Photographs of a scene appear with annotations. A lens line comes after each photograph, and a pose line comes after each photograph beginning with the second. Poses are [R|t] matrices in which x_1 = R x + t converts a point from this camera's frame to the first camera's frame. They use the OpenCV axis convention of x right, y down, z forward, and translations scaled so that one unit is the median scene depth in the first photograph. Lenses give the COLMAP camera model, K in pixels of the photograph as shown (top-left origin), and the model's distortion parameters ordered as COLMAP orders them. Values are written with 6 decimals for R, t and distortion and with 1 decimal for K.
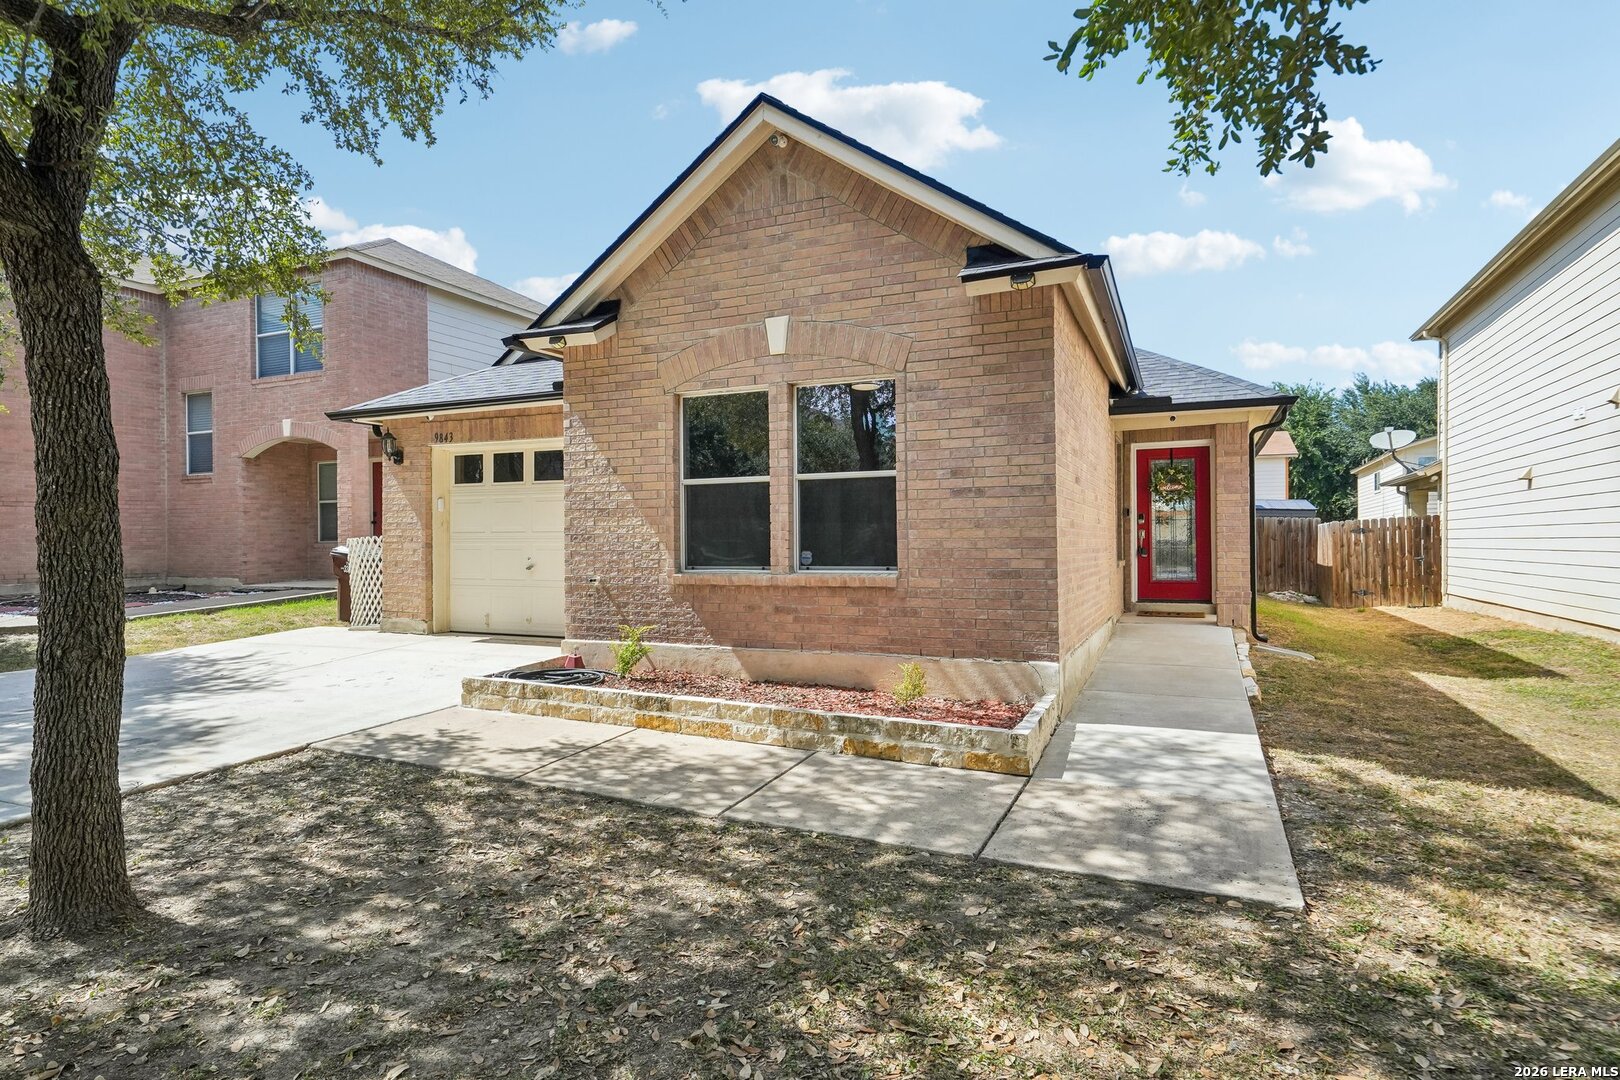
lens RADIAL K [[868.4, 0, 810.4], [0, 868.4, 533.3], [0, 0, 1]] dist [0.016613, 0.000208]
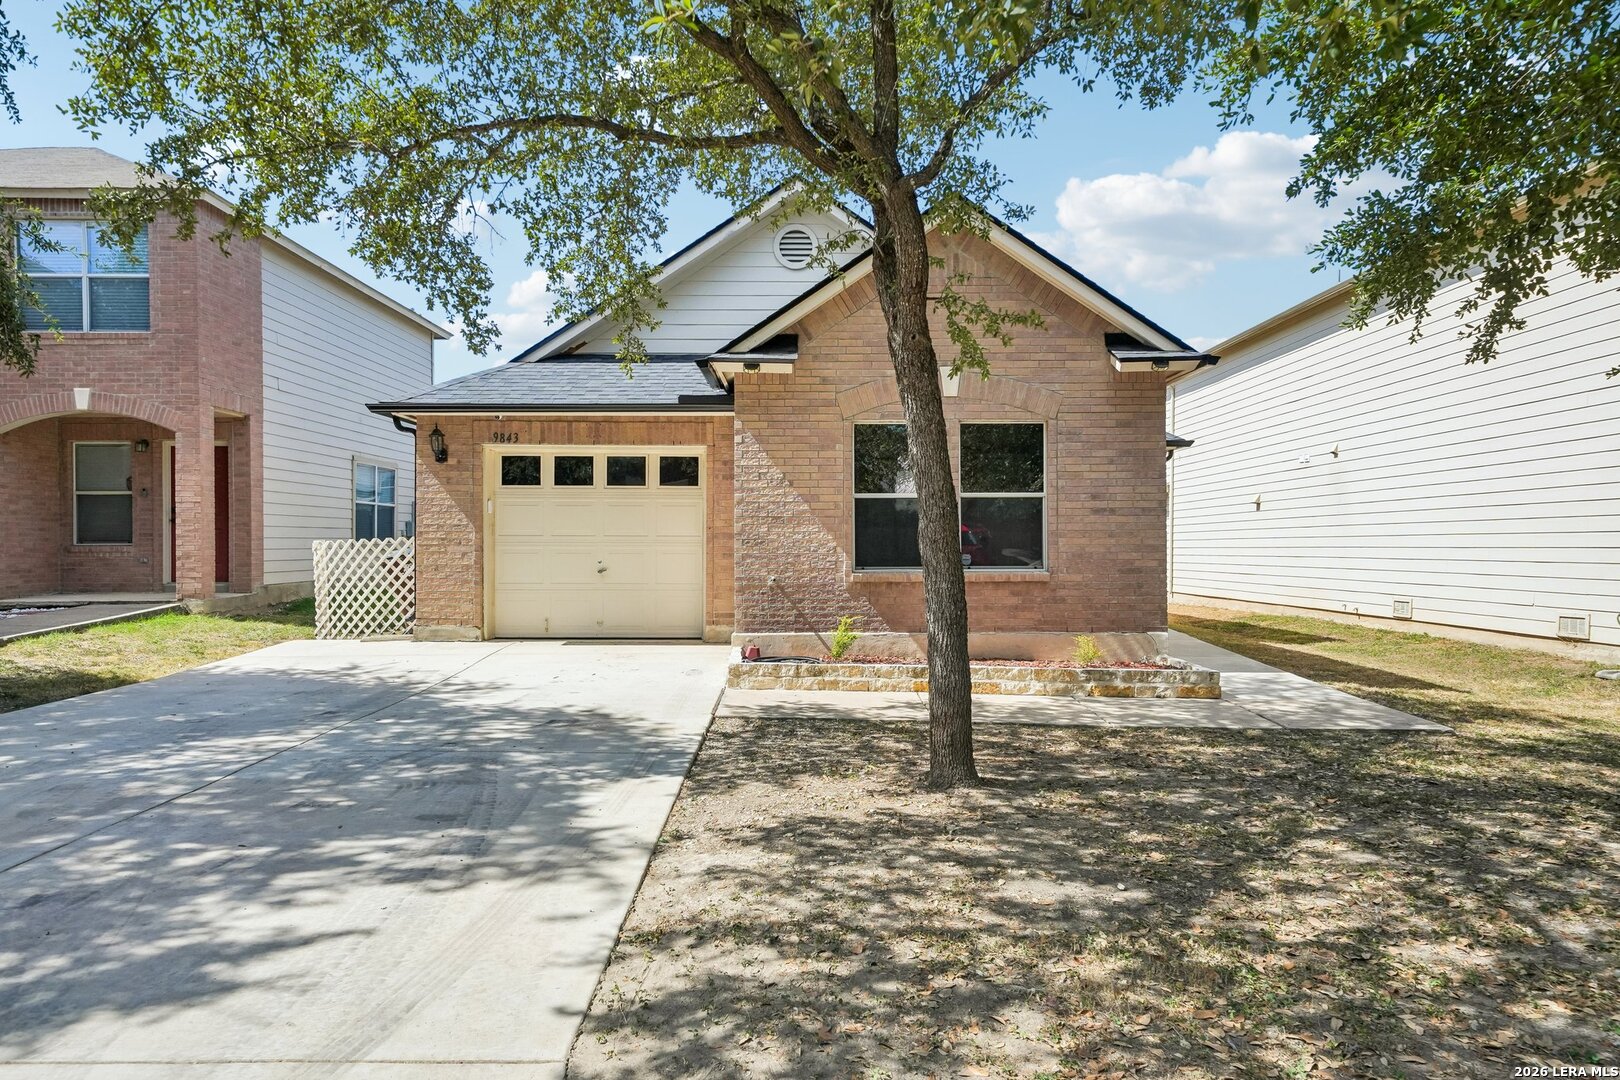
lens RADIAL K [[1020.9, 0, 810.2], [0, 1020.9, 541.3], [0, 0, 1]] dist [0.020756, -0.000421]
pose [[0.910142, 0.008203, 0.414215, -0.827861], [-0.008833, 0.999961, -0.000396, 0.004439], [-0.414202, -0.003298, 0.910179, -0.253514]]
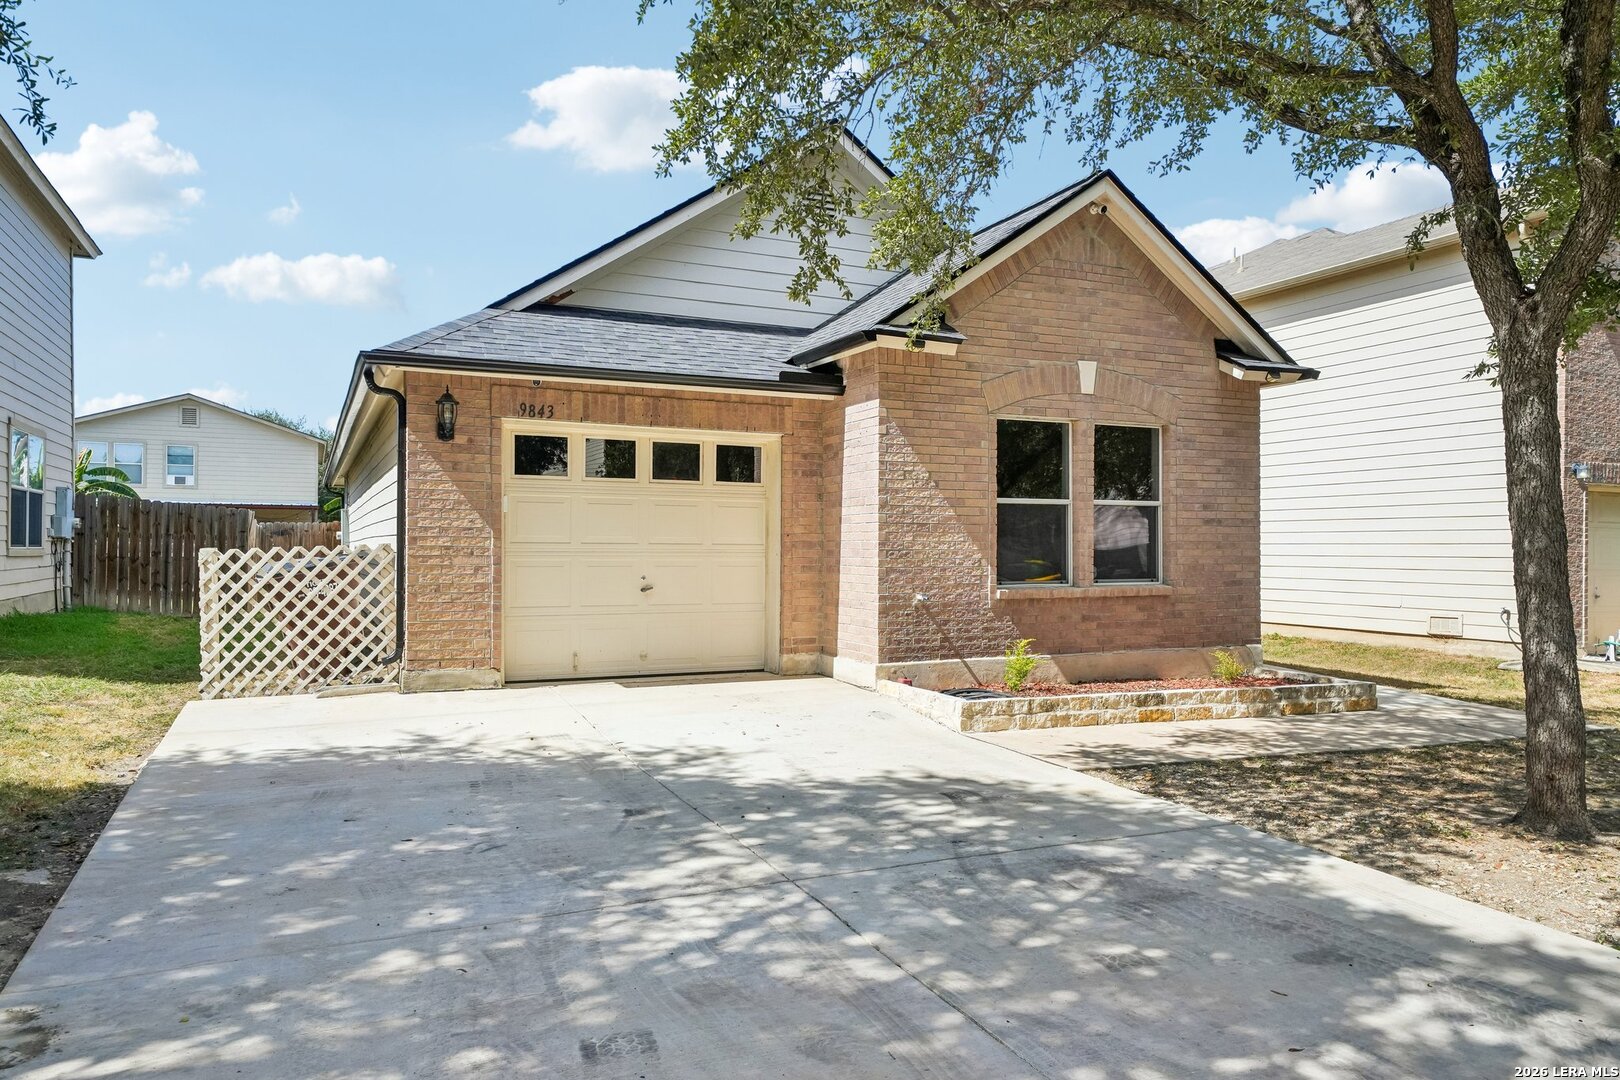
lens RADIAL K [[1084.8, 0, 814.9], [0, 1084.8, 540.1], [0, 0, 1]] dist [0.027096, 0.004117]
pose [[0.649208, 0.012300, 0.760511, -1.350983], [-0.013214, 0.999901, -0.004891, -0.002748], [-0.760496, -0.006874, 0.649306, 0.345319]]
